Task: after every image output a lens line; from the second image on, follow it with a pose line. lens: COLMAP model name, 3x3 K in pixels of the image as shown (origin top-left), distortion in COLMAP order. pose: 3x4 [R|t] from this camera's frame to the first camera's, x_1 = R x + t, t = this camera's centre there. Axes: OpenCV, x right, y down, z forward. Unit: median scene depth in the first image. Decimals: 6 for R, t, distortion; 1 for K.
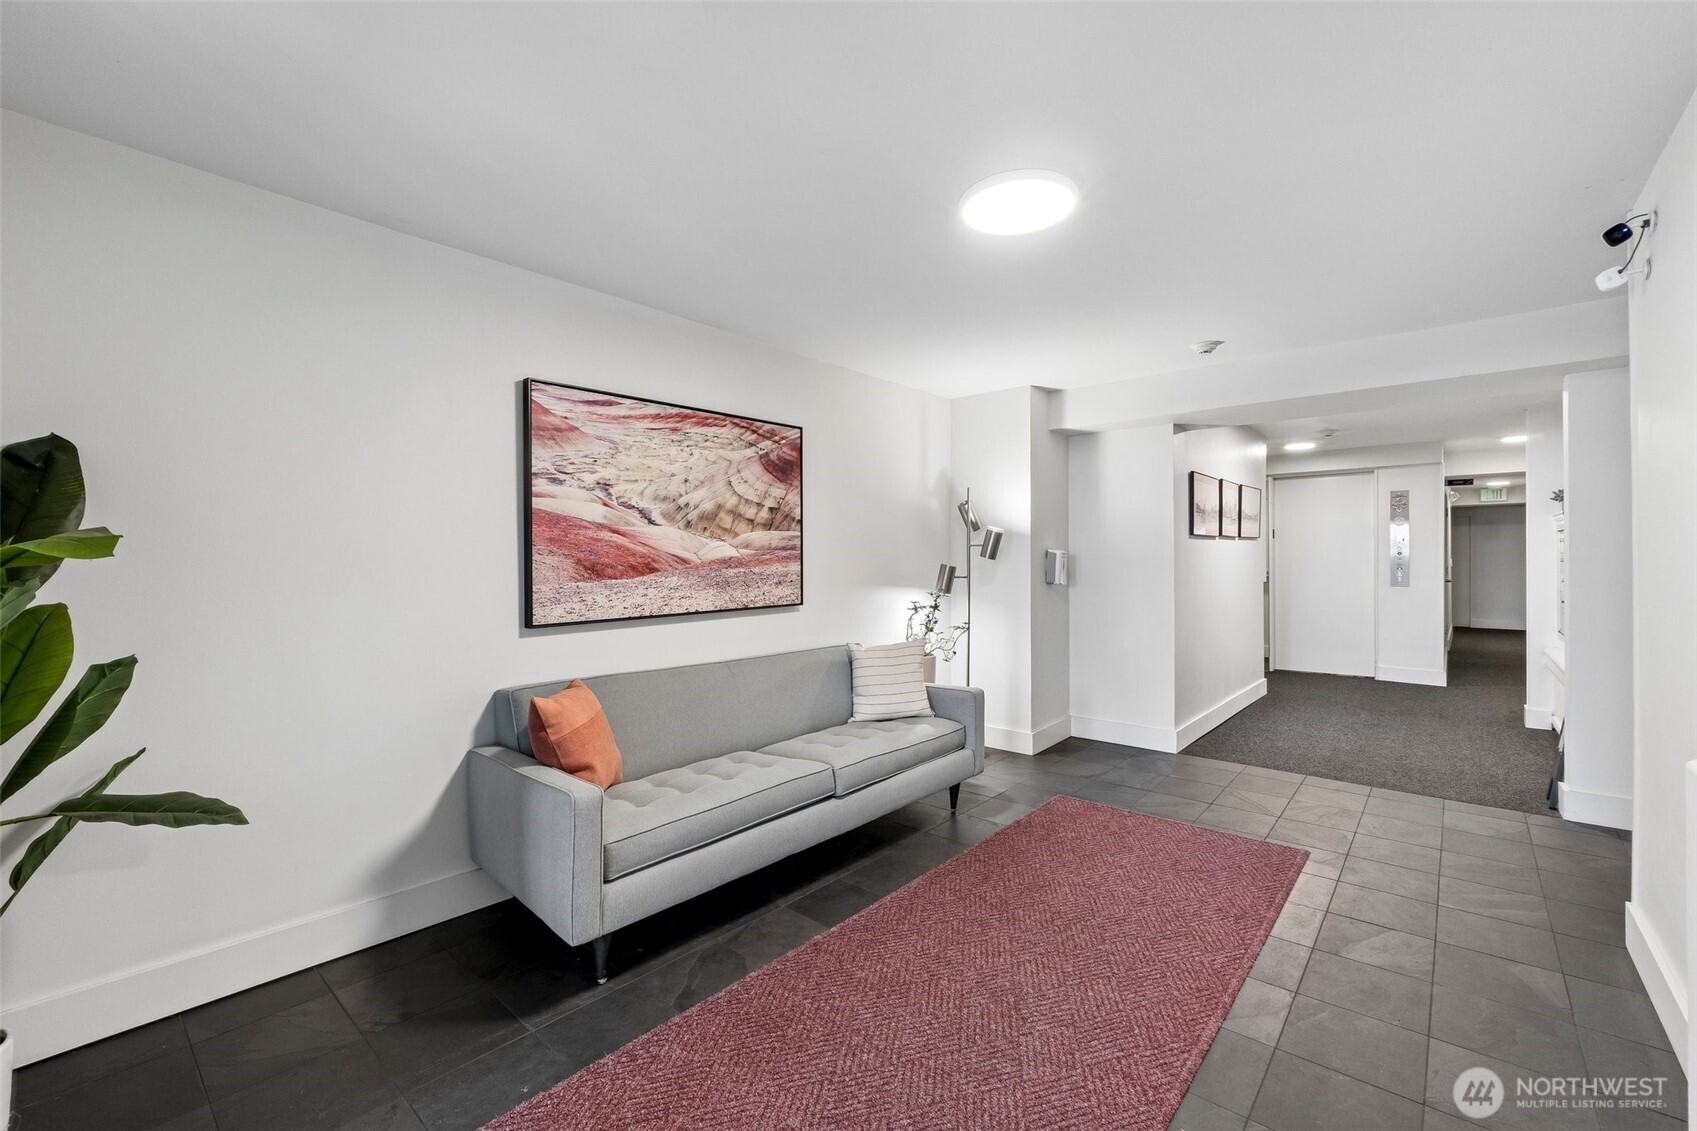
lens RADIAL K [[712.0, 0, 856.0], [0, 712.0, 559.3], [0, 0, 1]] dist [-0.001723, -0.002237]
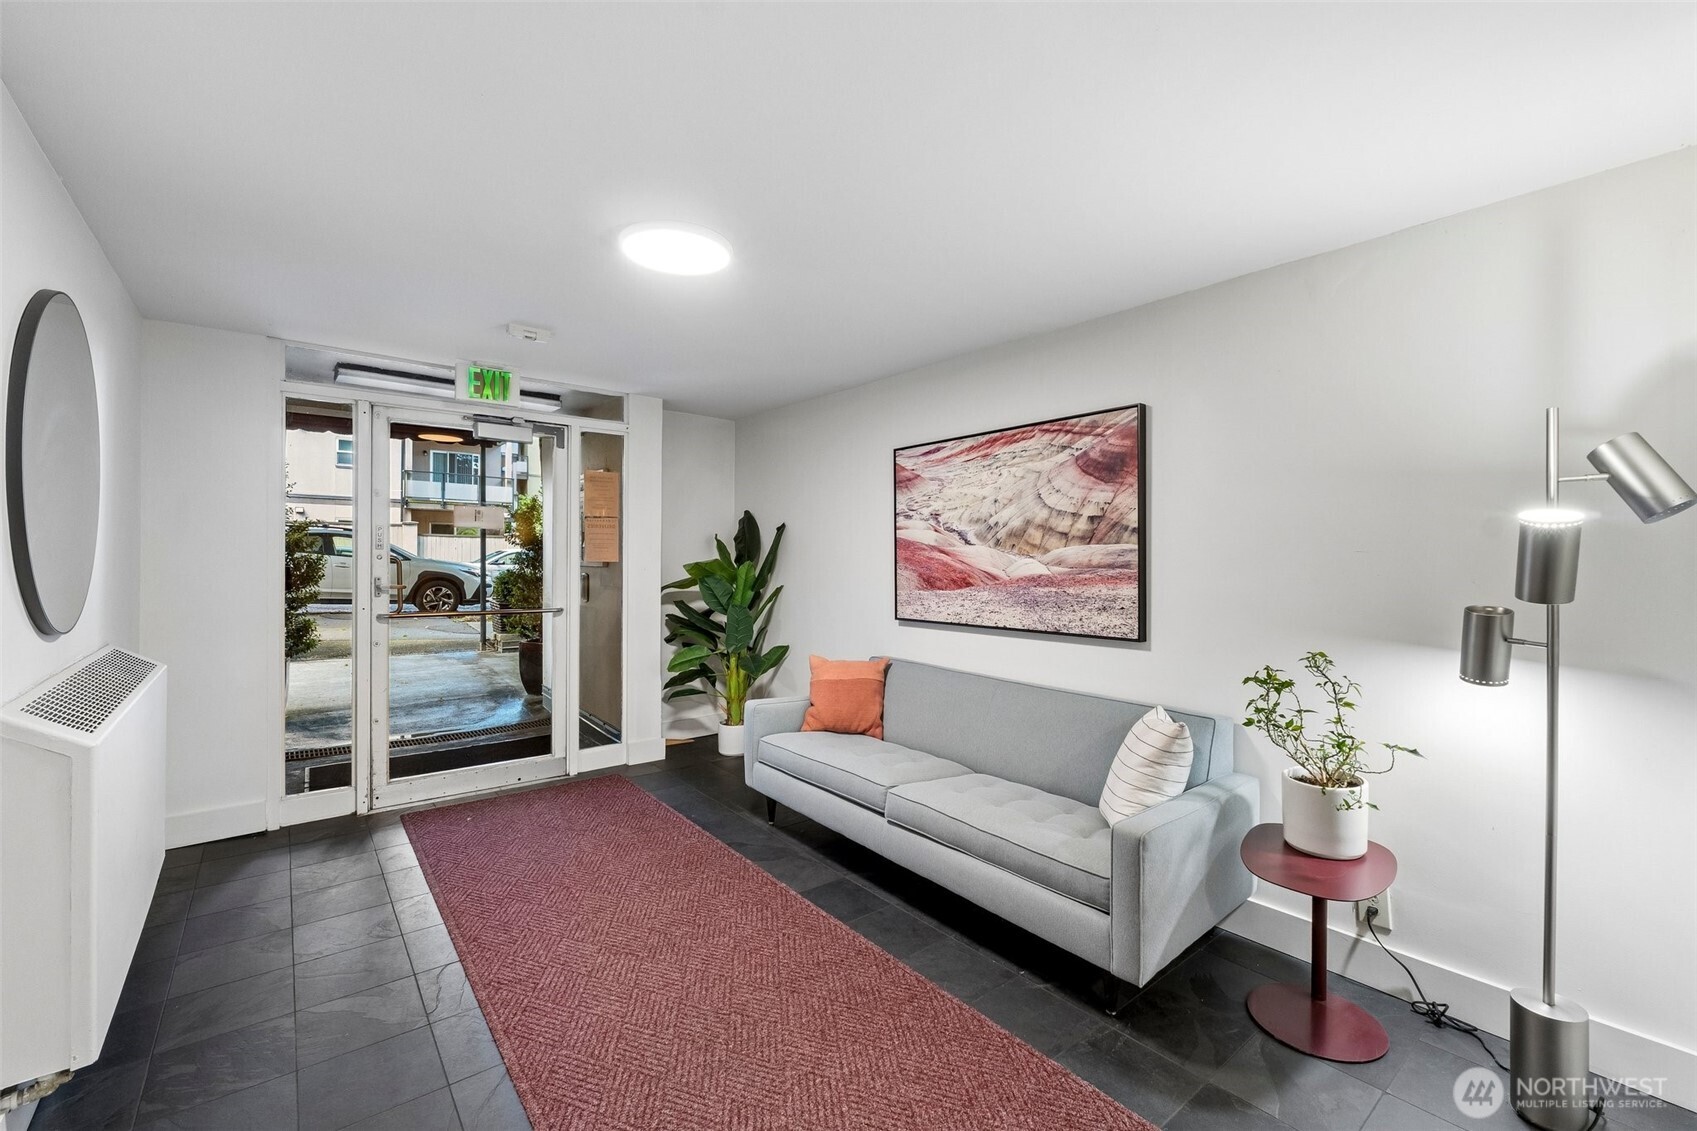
lens RADIAL K [[712.0, 0, 858.6], [0, 712.0, 559.8], [0, 0, 1]] dist [-0.001723, -0.002237]
pose [[-0.180924, 0.005432, -0.983482, 0.824505], [-0.005700, 0.999962, 0.006572, -0.029180], [0.983481, 0.006795, -0.180886, 0.982851]]
